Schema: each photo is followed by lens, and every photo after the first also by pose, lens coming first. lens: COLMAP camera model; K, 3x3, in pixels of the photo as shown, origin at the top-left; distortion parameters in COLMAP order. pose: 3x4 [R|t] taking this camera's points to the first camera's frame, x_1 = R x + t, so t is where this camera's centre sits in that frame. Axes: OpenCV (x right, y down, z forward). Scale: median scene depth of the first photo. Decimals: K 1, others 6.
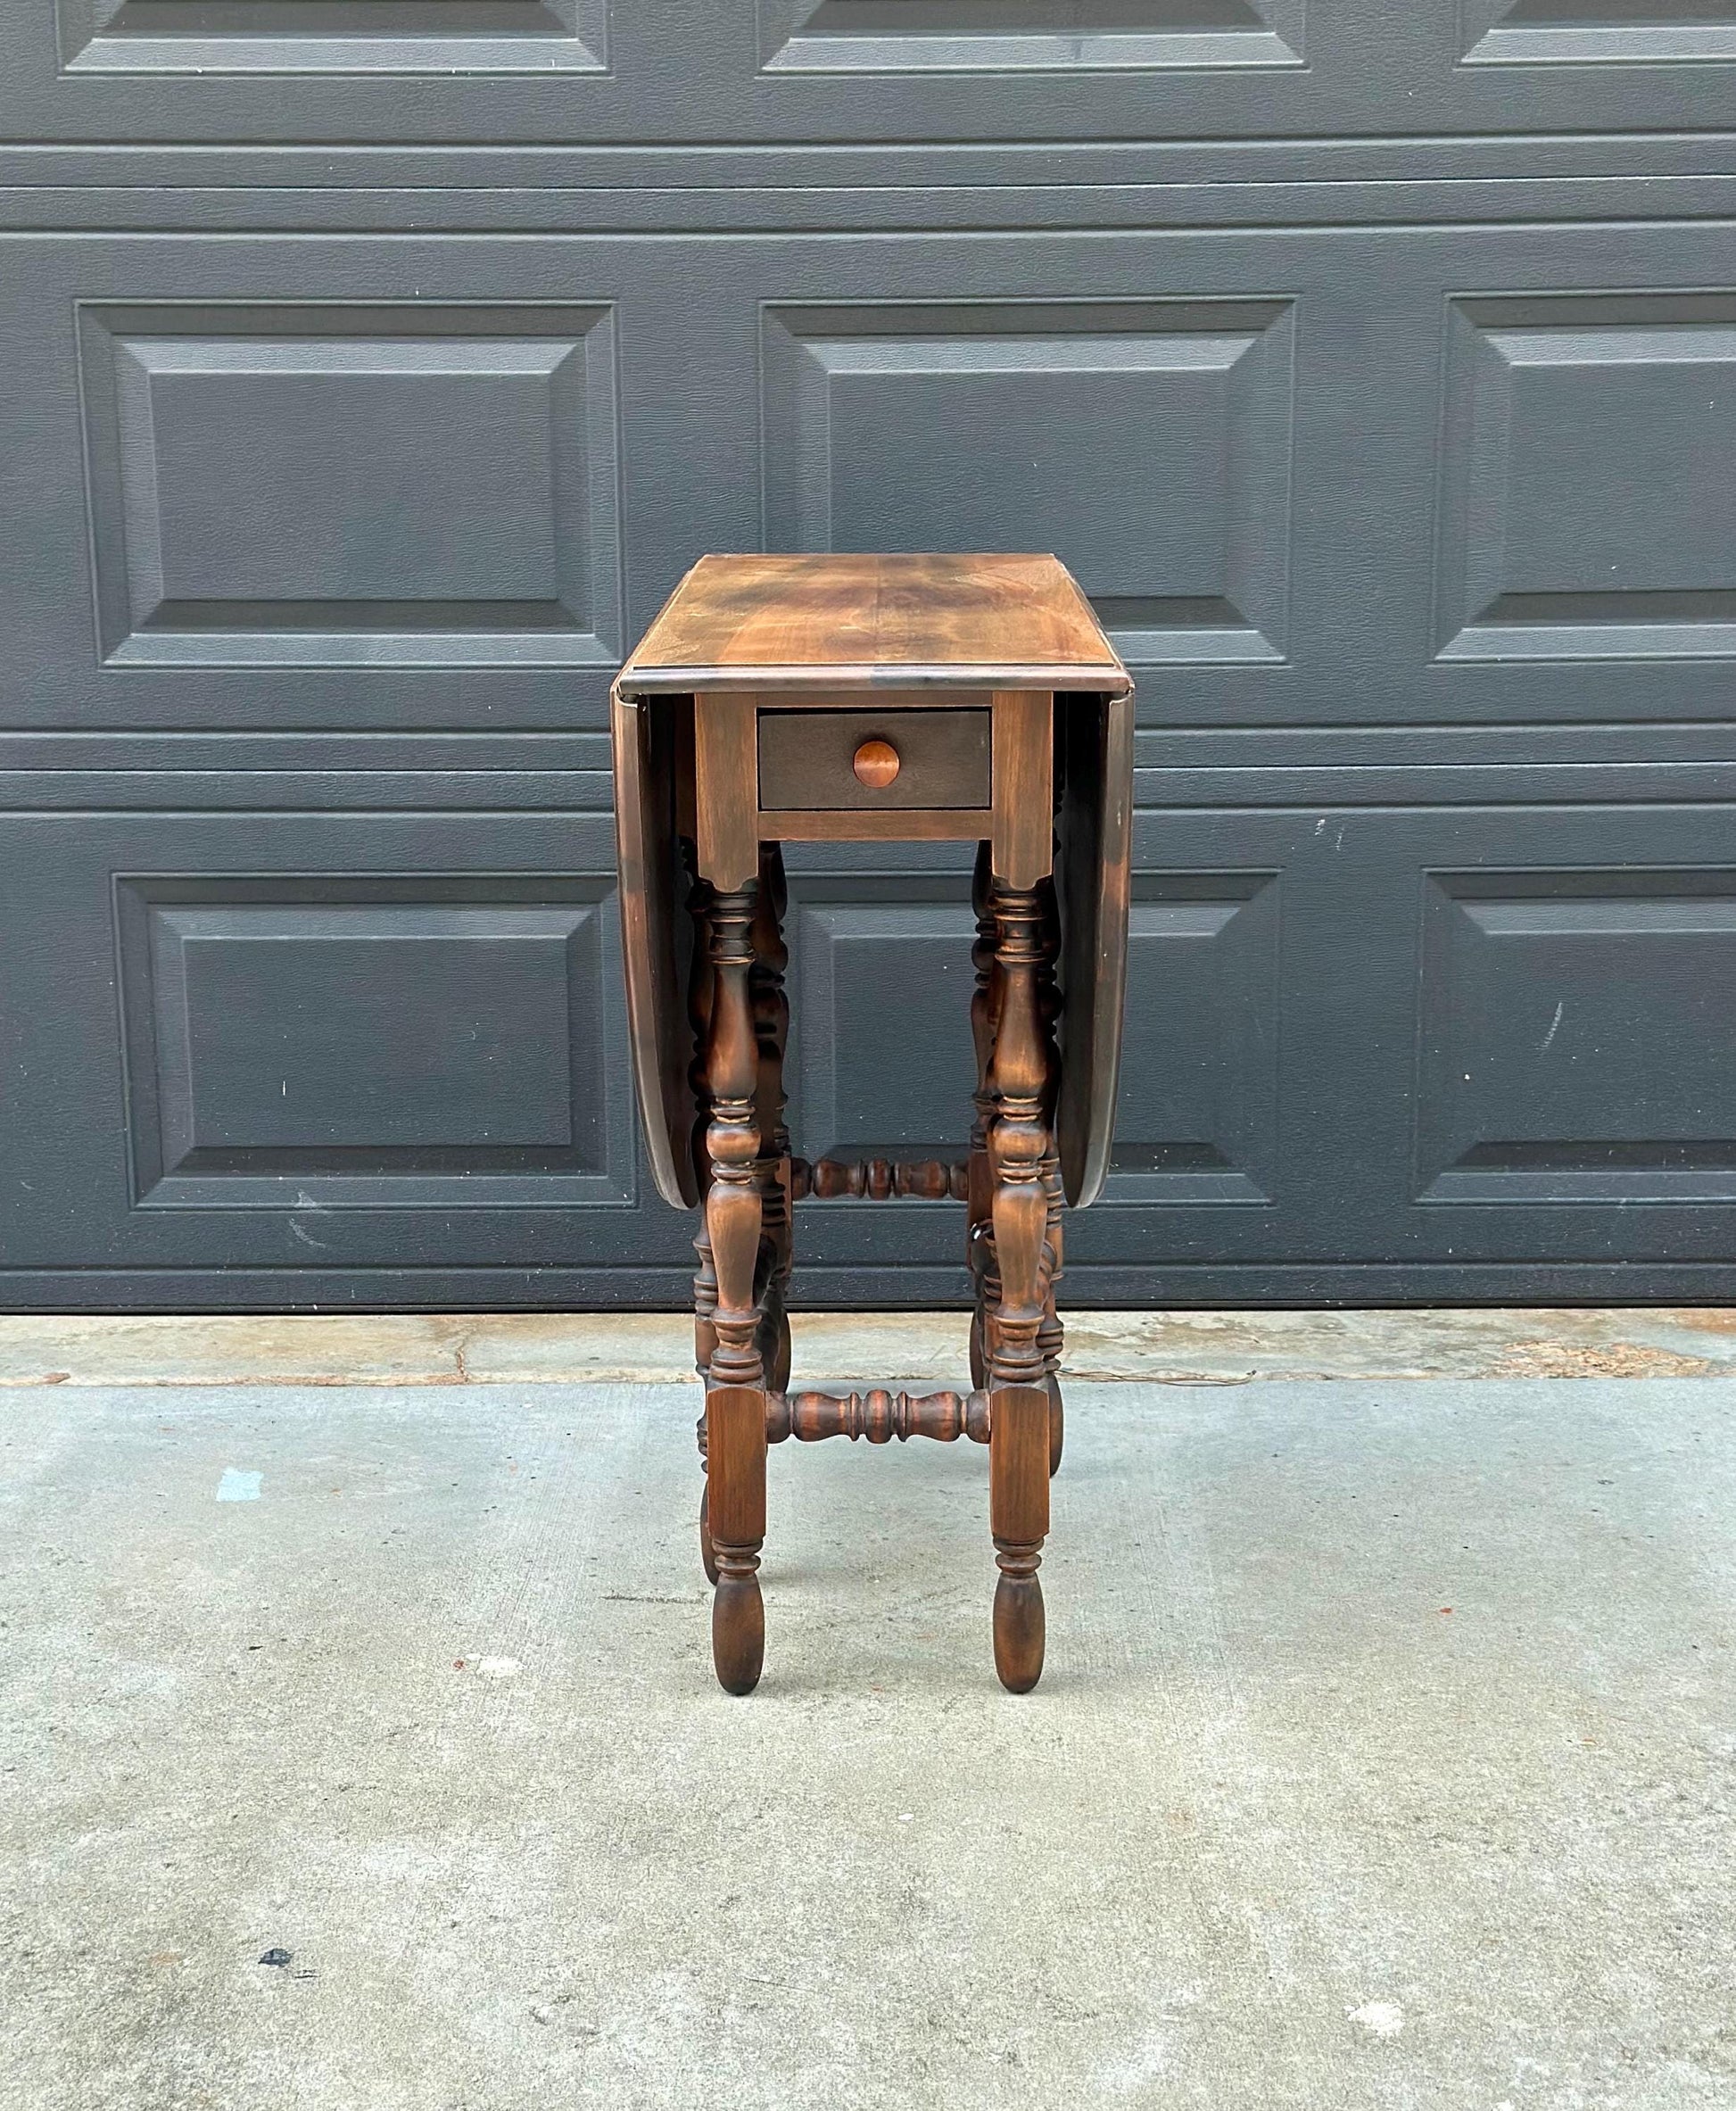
lens RADIAL K [[3368.4, 0, 850.3], [0, 3368.4, 1134.3], [0, 0, 1]] dist [0.133960, 0.000000]
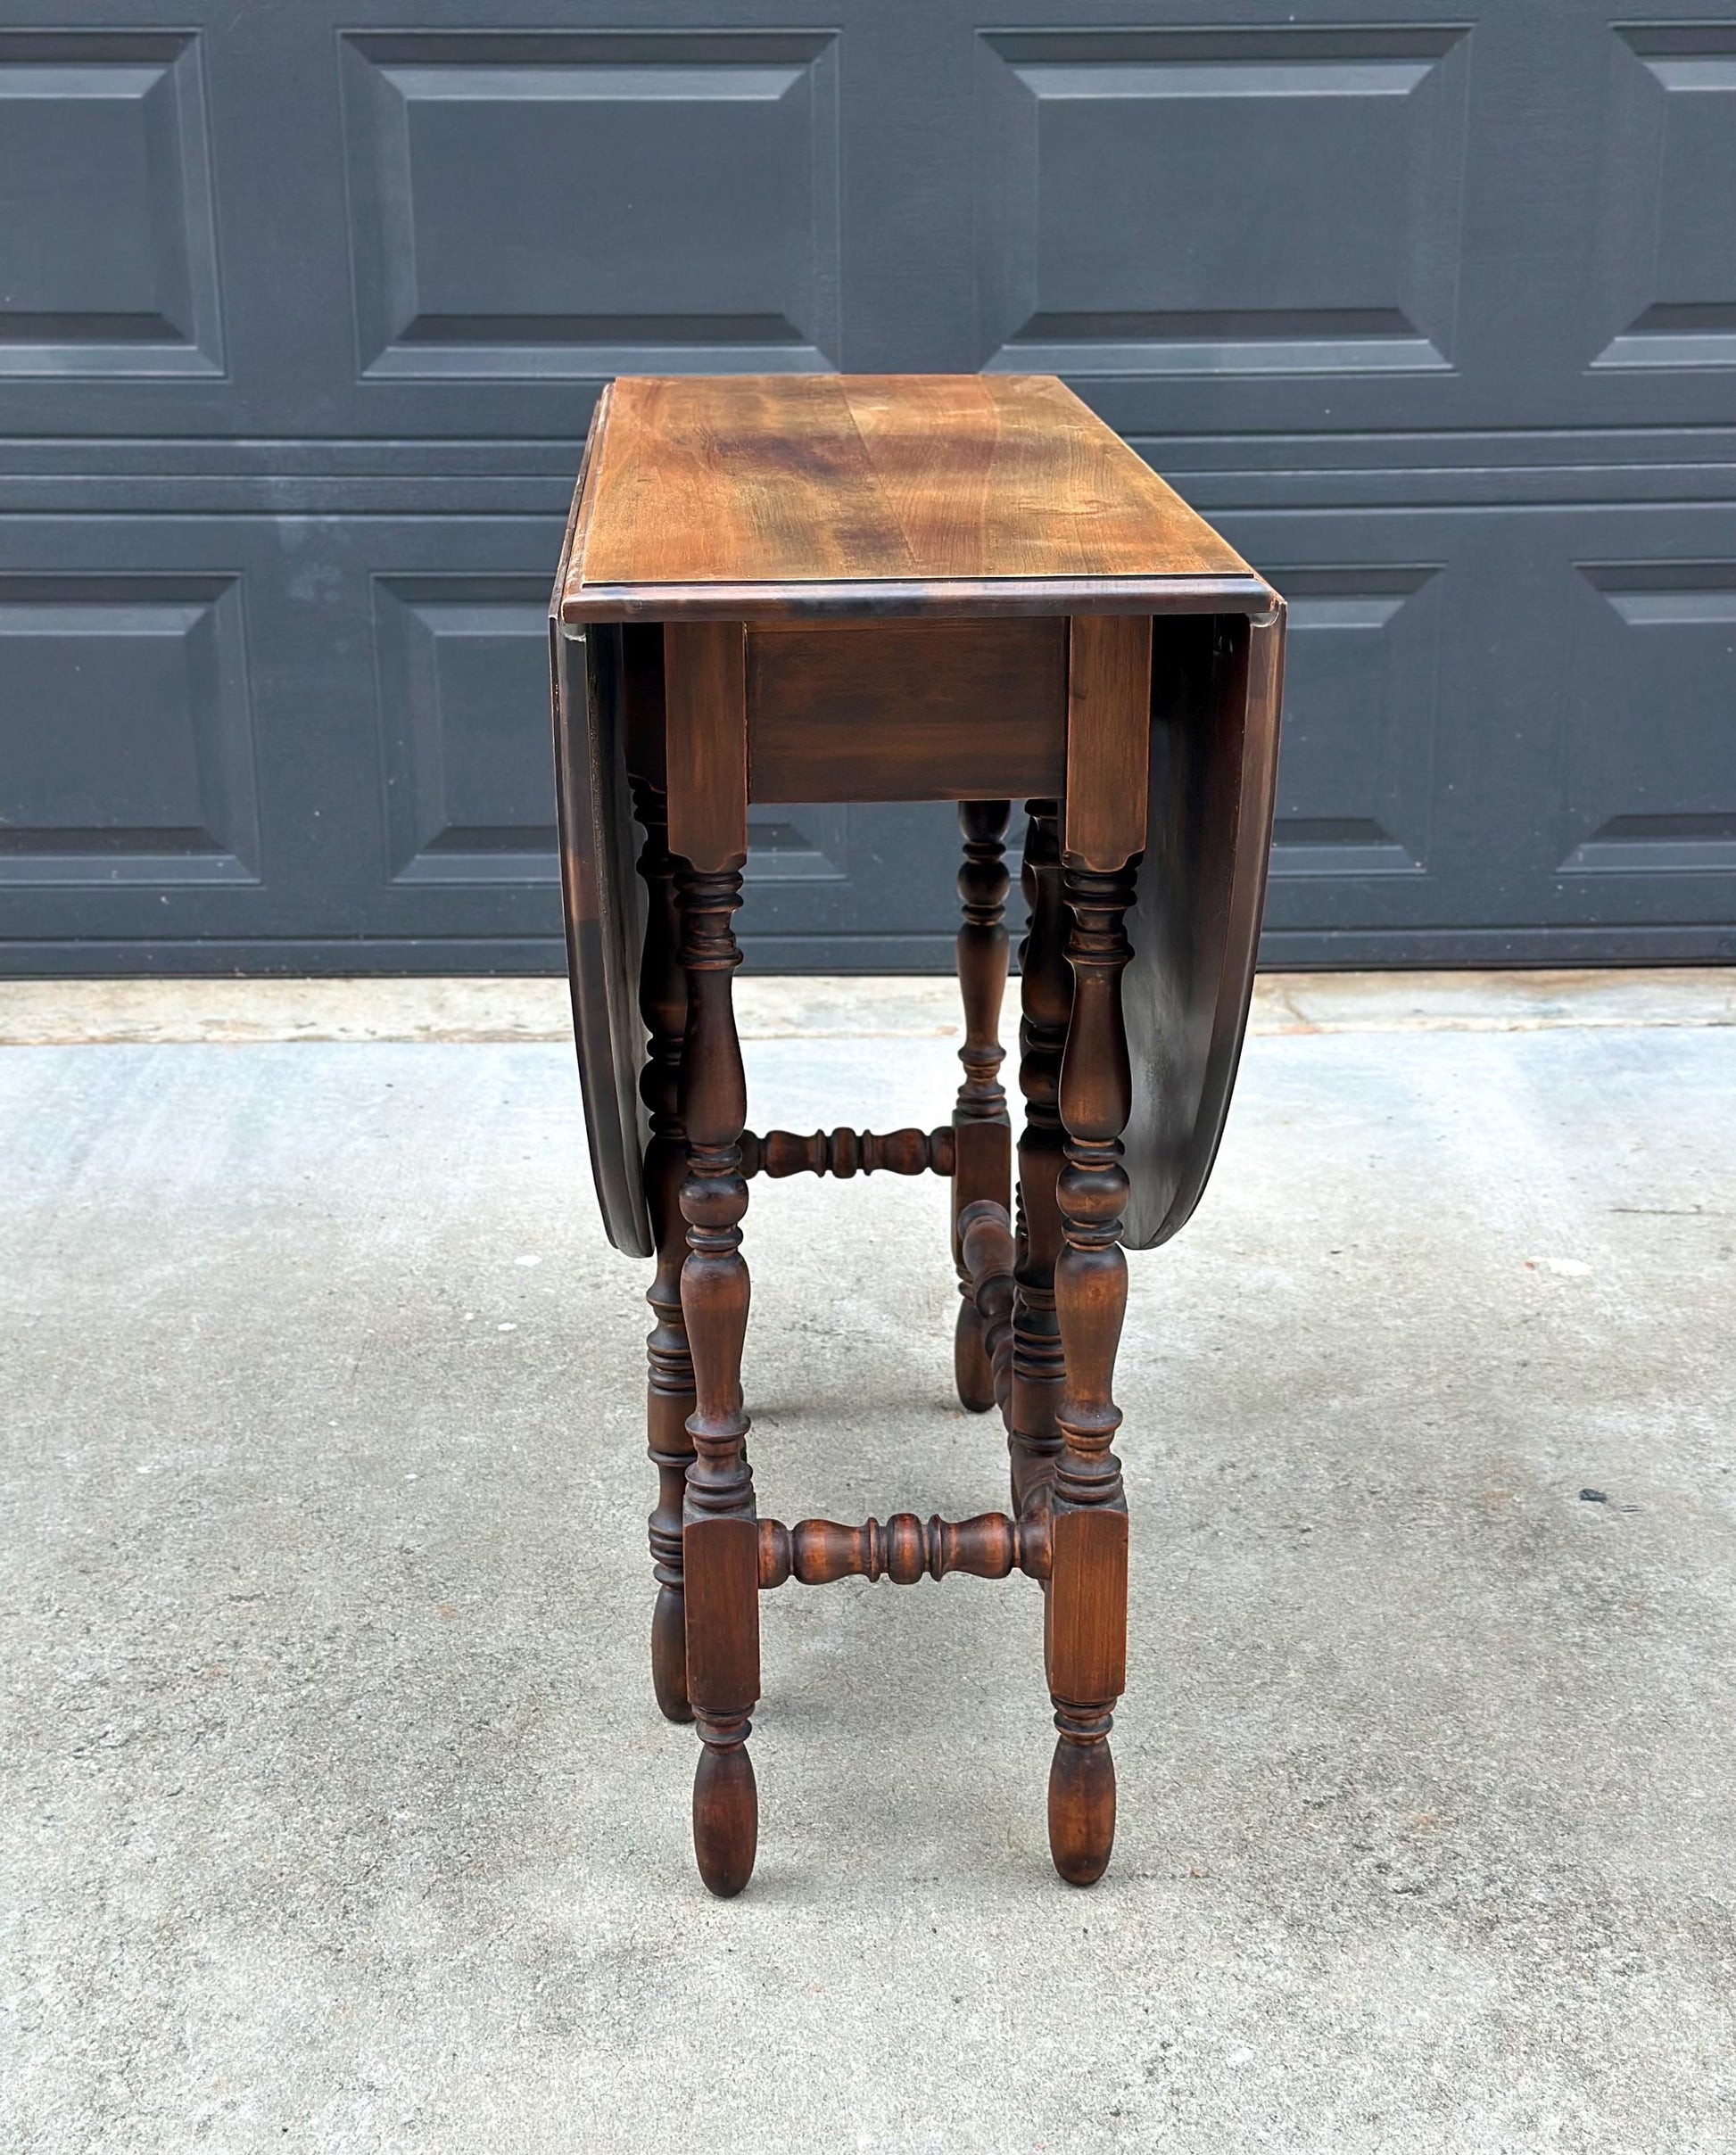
lens RADIAL K [[3292.1, 0, 876.8], [0, 3292.1, 1076.5], [0, 0, 1]] dist [0.135162, 0.000000]
pose [[0.999507, -0.007449, 0.030494, -0.294866], [0.005325, 0.997593, 0.069130, 0.012777], [-0.030936, -0.068933, 0.997142, -0.073843]]
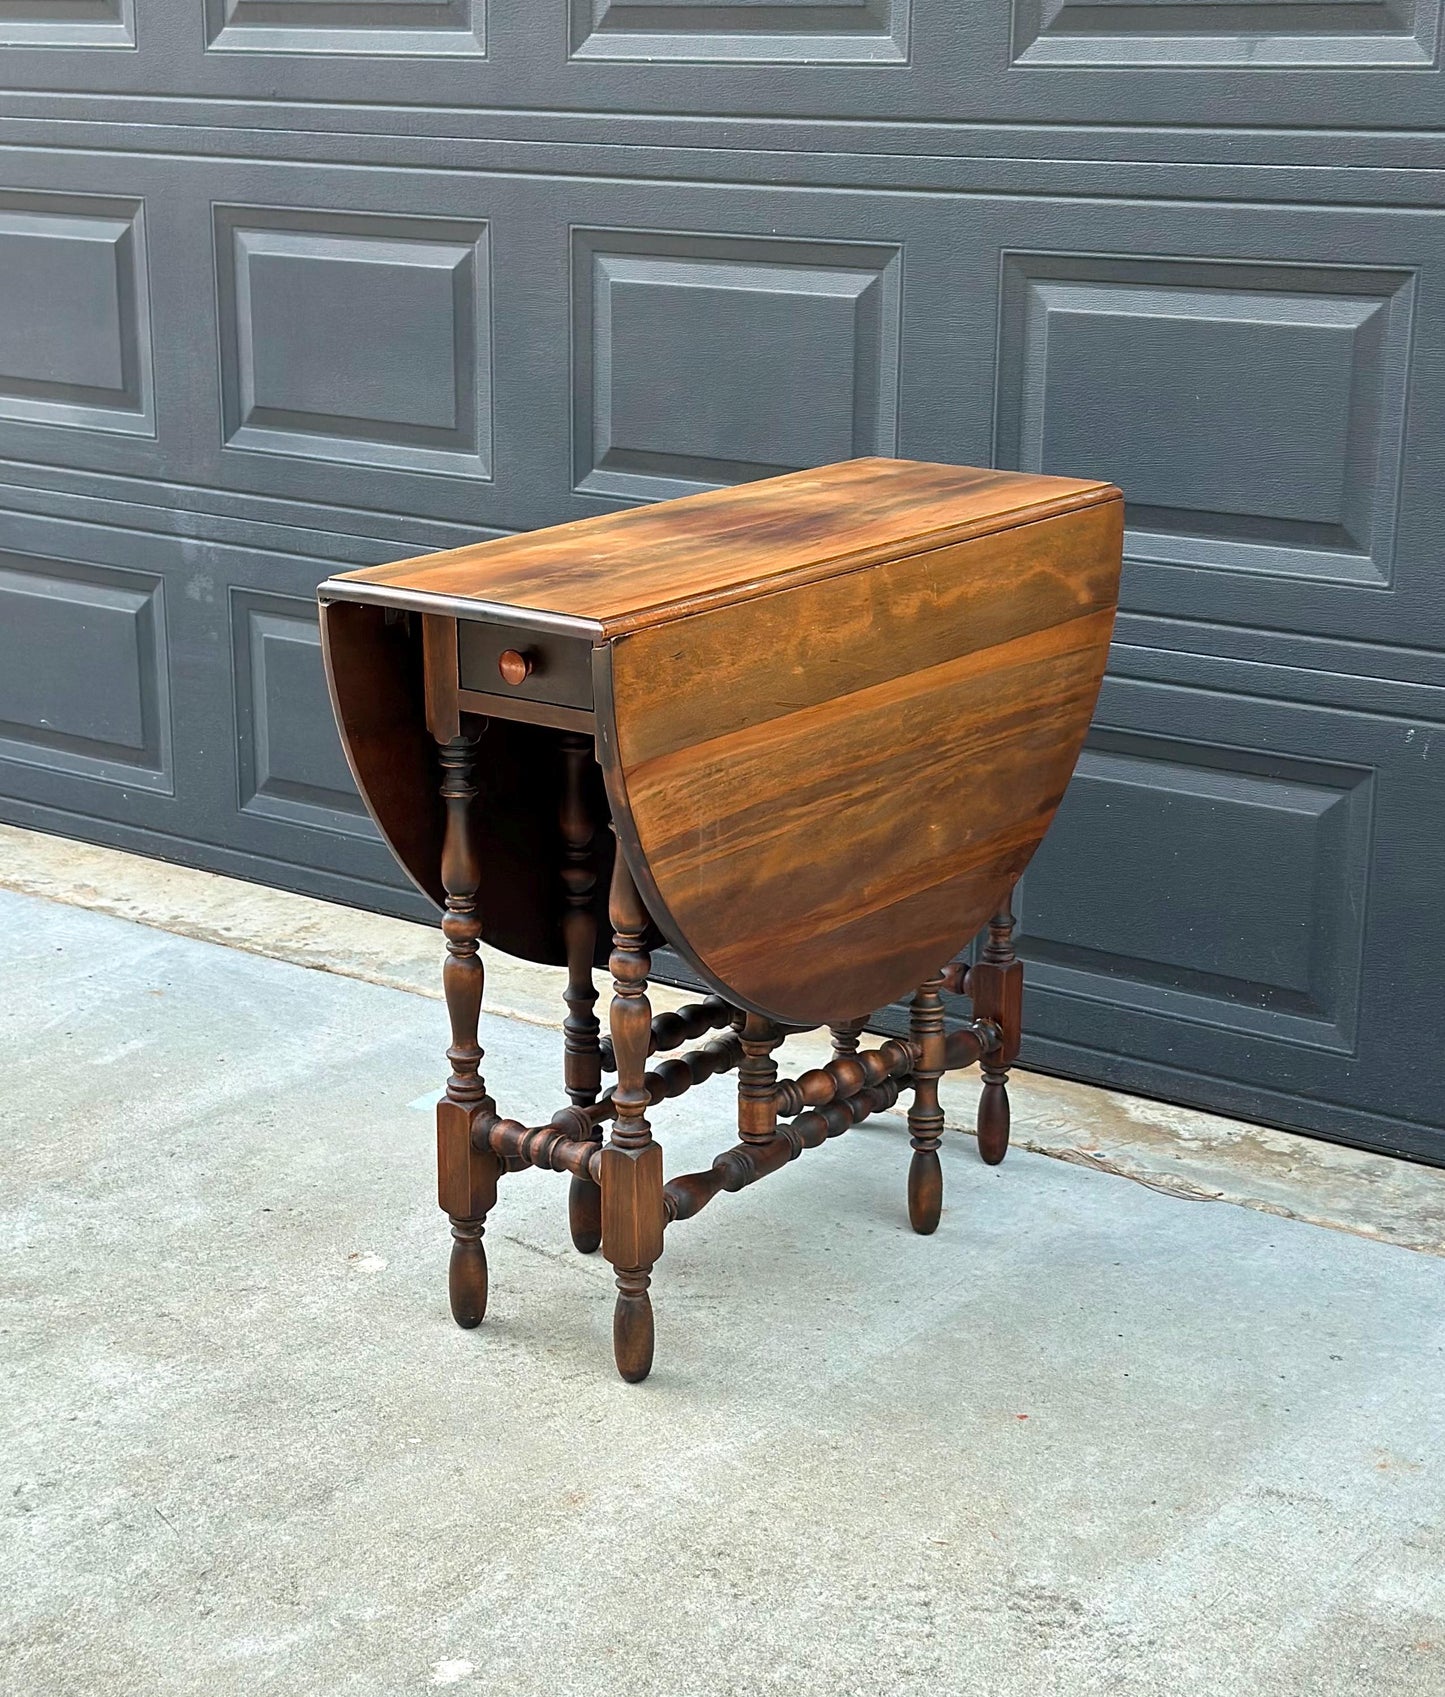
lens RADIAL K [[2910.6, 0, 735.2], [0, 2910.6, 865.0], [0, 0, 1]] dist [0.141284, 0.000000]
pose [[0.813831, 0.171047, -0.555357, 0.526385], [-0.147006, 0.985212, 0.088015, -0.105869], [0.562199, 0.010012, 0.826941, 0.071645]]
